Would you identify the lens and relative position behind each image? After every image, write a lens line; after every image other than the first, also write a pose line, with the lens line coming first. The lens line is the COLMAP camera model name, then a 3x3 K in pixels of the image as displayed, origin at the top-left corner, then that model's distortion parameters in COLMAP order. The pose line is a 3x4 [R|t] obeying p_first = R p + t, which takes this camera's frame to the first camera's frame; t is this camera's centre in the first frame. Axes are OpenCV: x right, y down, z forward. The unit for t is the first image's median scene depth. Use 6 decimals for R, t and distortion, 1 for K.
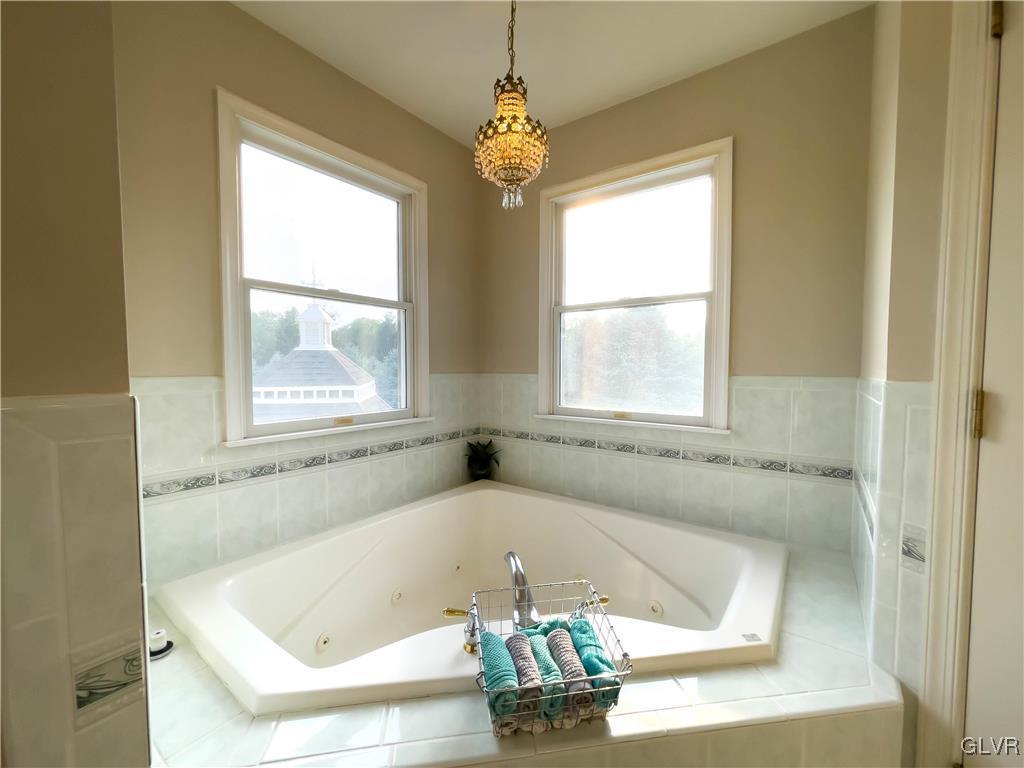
lens RADIAL K [[421.0, 0, 512.7], [0, 421.0, 368.7], [0, 0, 1]] dist [0.000748, 0.000035]
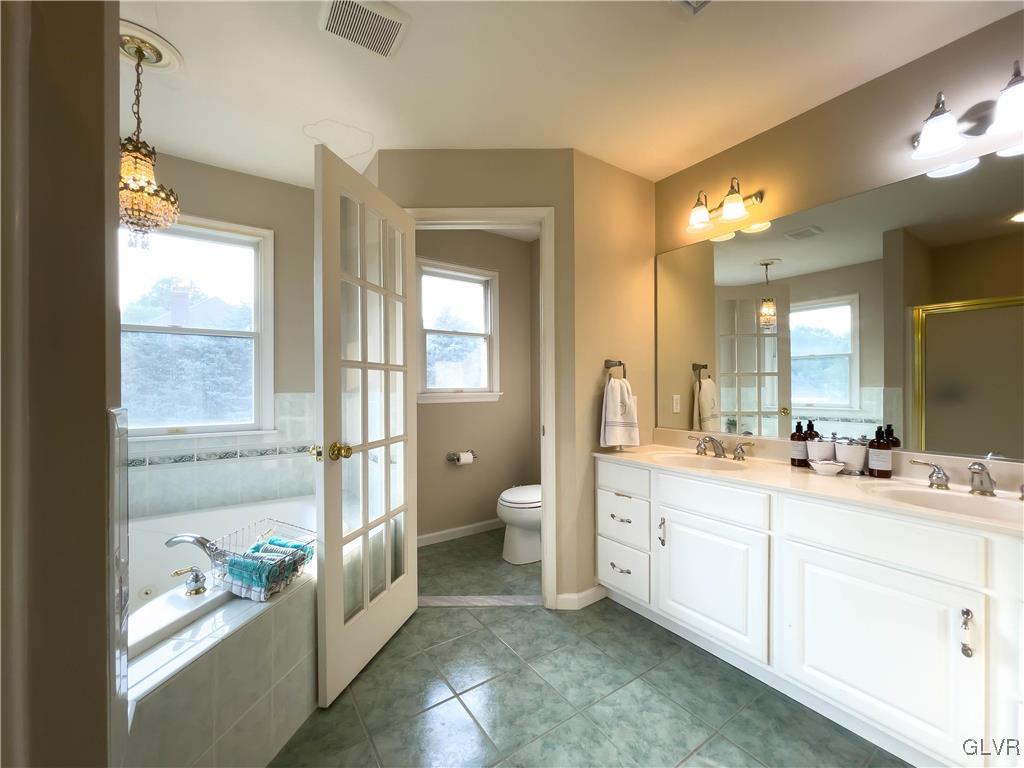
lens RADIAL K [[414.3, 0, 512.0], [0, 414.3, 384.0], [0, 0, 1]] dist [0.000131, 0.000017]
pose [[0.321263, -0.009270, 0.946945, -0.586785], [0.011434, 0.999917, 0.005909, -0.015743], [-0.946921, 0.008929, 0.321342, -0.249216]]
